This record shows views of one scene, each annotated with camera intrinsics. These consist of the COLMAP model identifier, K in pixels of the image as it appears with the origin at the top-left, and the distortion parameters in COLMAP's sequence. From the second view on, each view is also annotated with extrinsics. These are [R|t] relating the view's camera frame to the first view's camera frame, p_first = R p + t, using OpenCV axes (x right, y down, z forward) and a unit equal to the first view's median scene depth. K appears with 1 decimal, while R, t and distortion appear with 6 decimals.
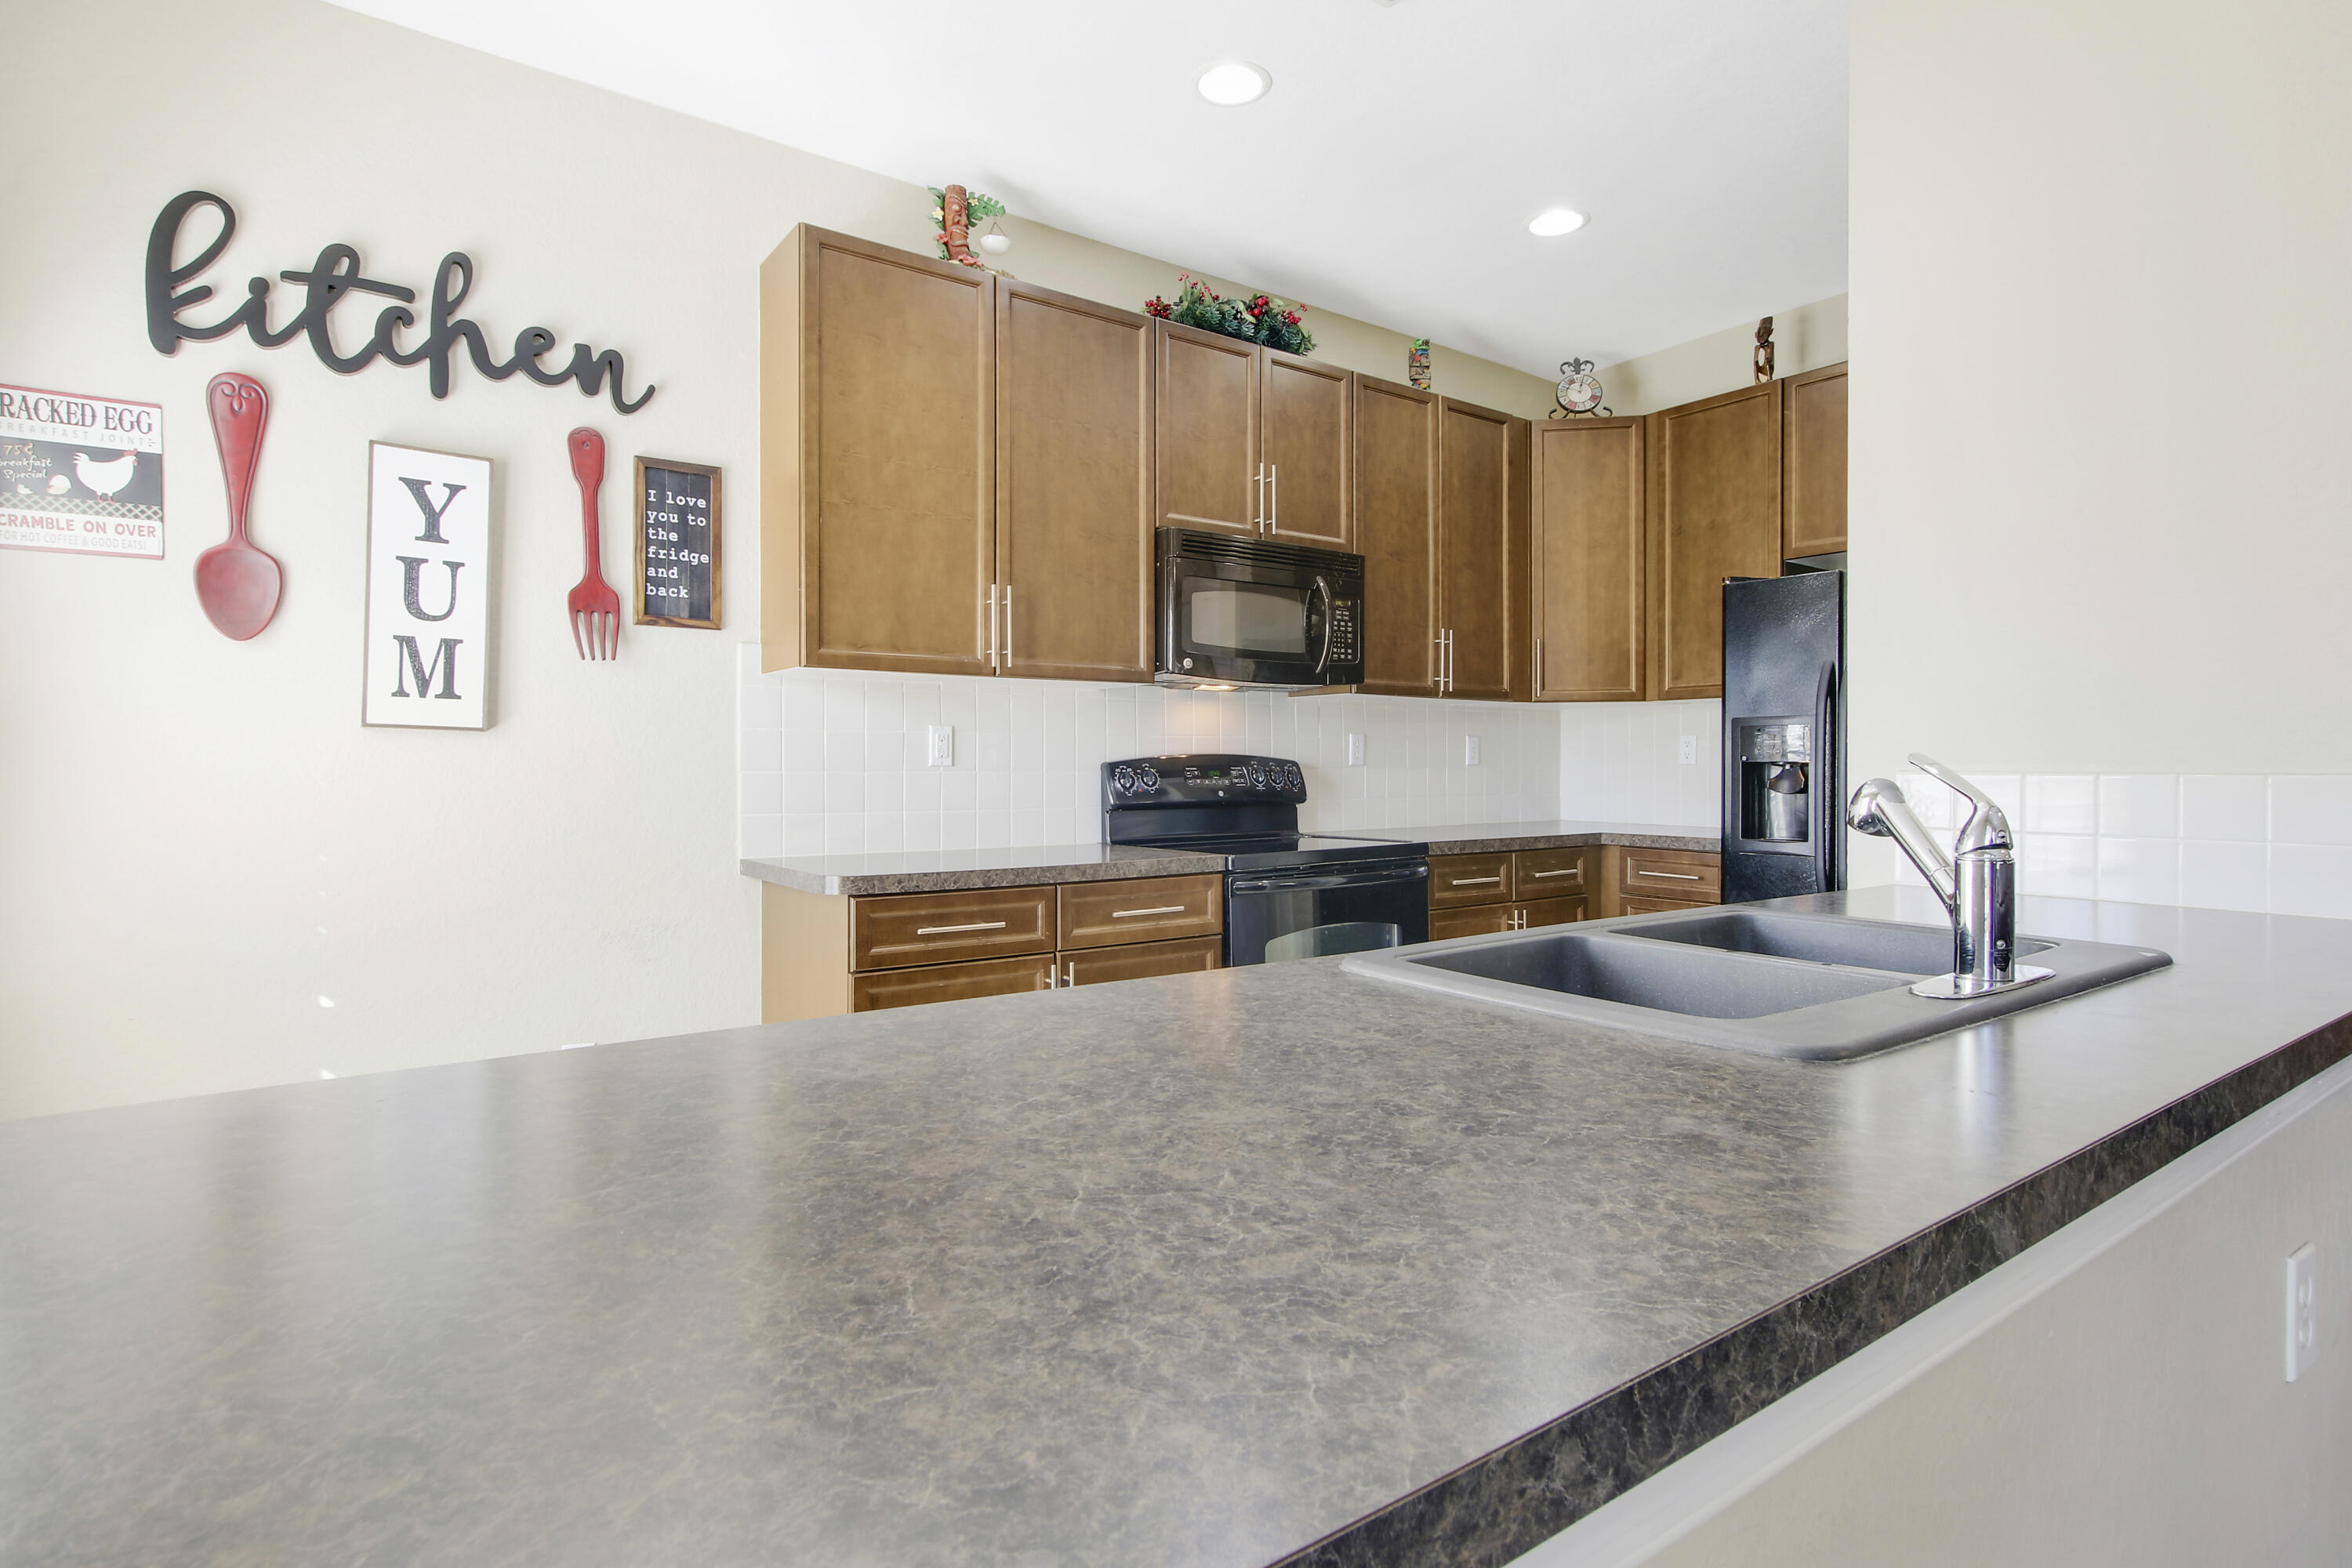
lens RADIAL K [[1193.3, 0, 1204.8], [0, 1193.3, 762.7], [0, 0, 1]] dist [0.001091, -0.000133]
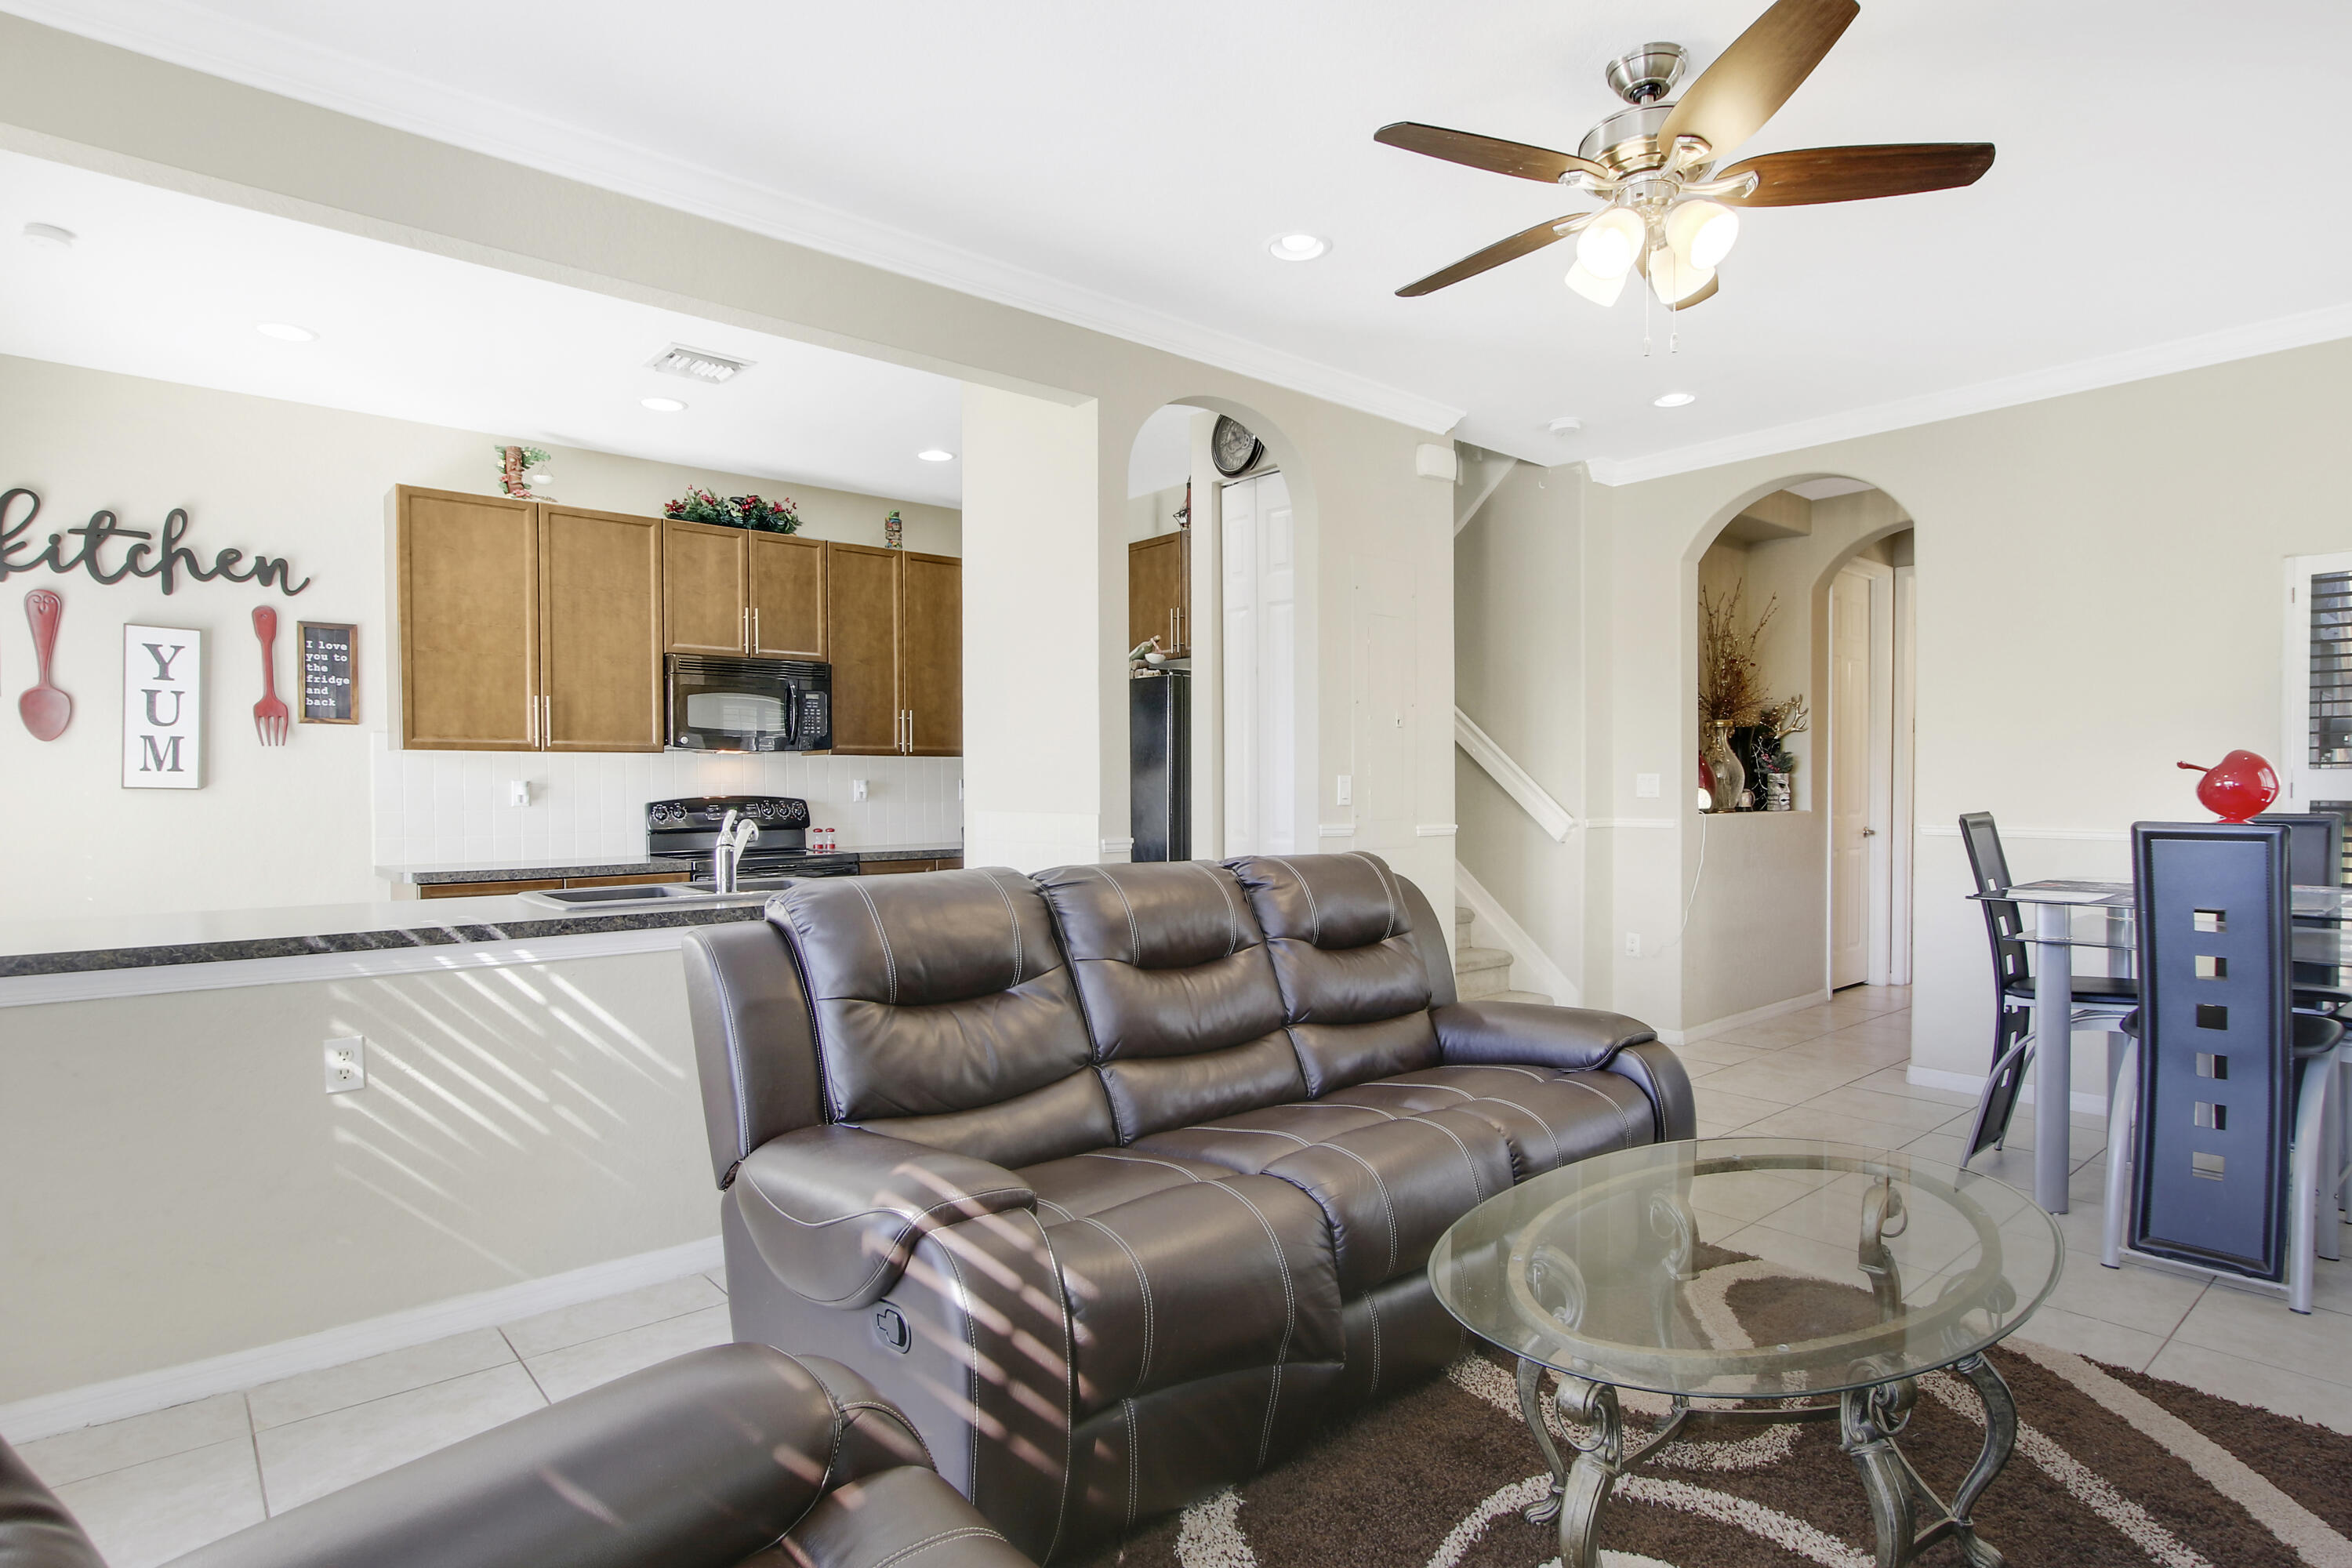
lens RADIAL K [[1223.4, 0, 1186.4], [0, 1223.4, 800.2], [0, 0, 1]] dist [-0.003161, -0.002399]
pose [[0.997035, -0.004218, 0.076832, 0.617947], [0.003021, 0.999872, 0.015686, -0.032316], [-0.076889, -0.015407, 0.996921, -0.780259]]
